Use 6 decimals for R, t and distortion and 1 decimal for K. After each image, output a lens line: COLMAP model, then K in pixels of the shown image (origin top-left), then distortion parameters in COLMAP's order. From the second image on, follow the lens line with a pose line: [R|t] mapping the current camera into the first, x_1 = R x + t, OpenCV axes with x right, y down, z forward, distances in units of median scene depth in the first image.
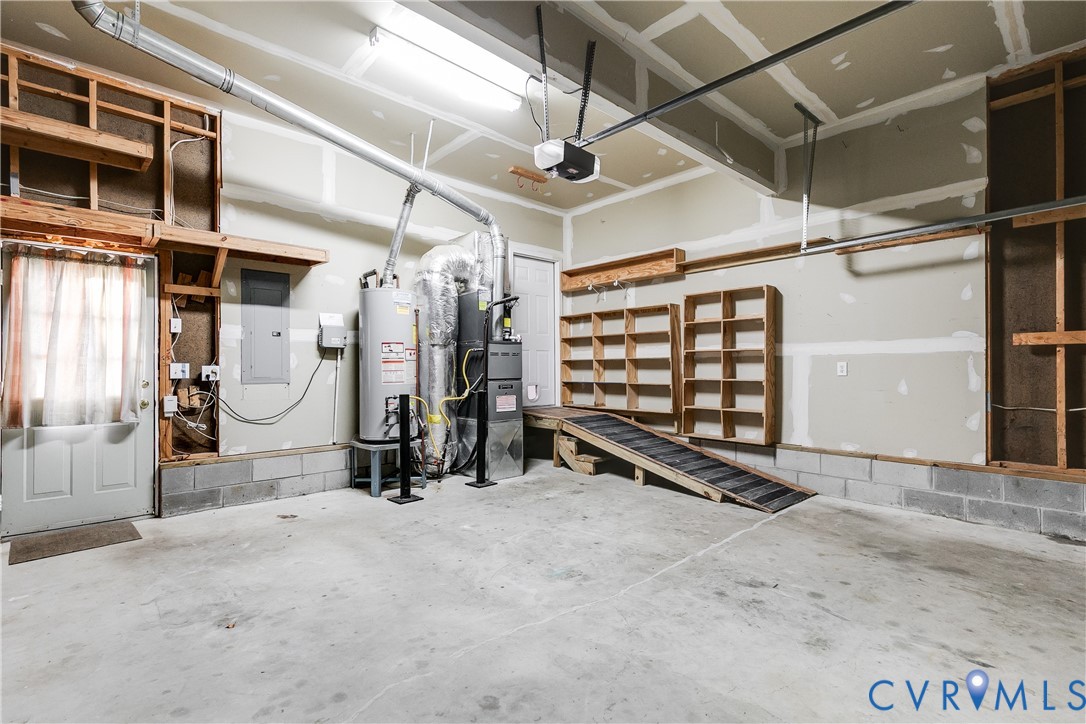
lens RADIAL K [[495.0, 0, 545.7], [0, 495.0, 366.0], [0, 0, 1]] dist [0.000883, -0.000258]
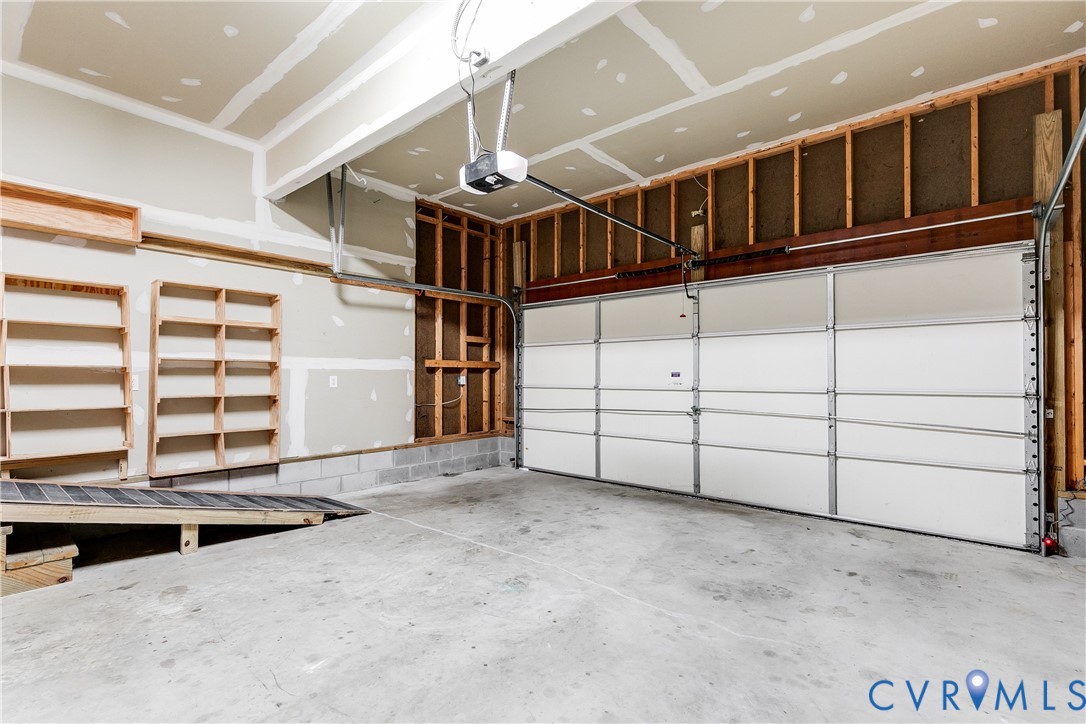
lens RADIAL K [[495.0, 0, 545.7], [0, 495.0, 366.0], [0, 0, 1]] dist [0.000883, -0.000258]
pose [[-0.106308, 0.025570, 0.994004, -0.769424], [-0.001455, 0.999664, -0.025871, -0.001866], [-0.994332, -0.004196, -0.106236, 0.814771]]
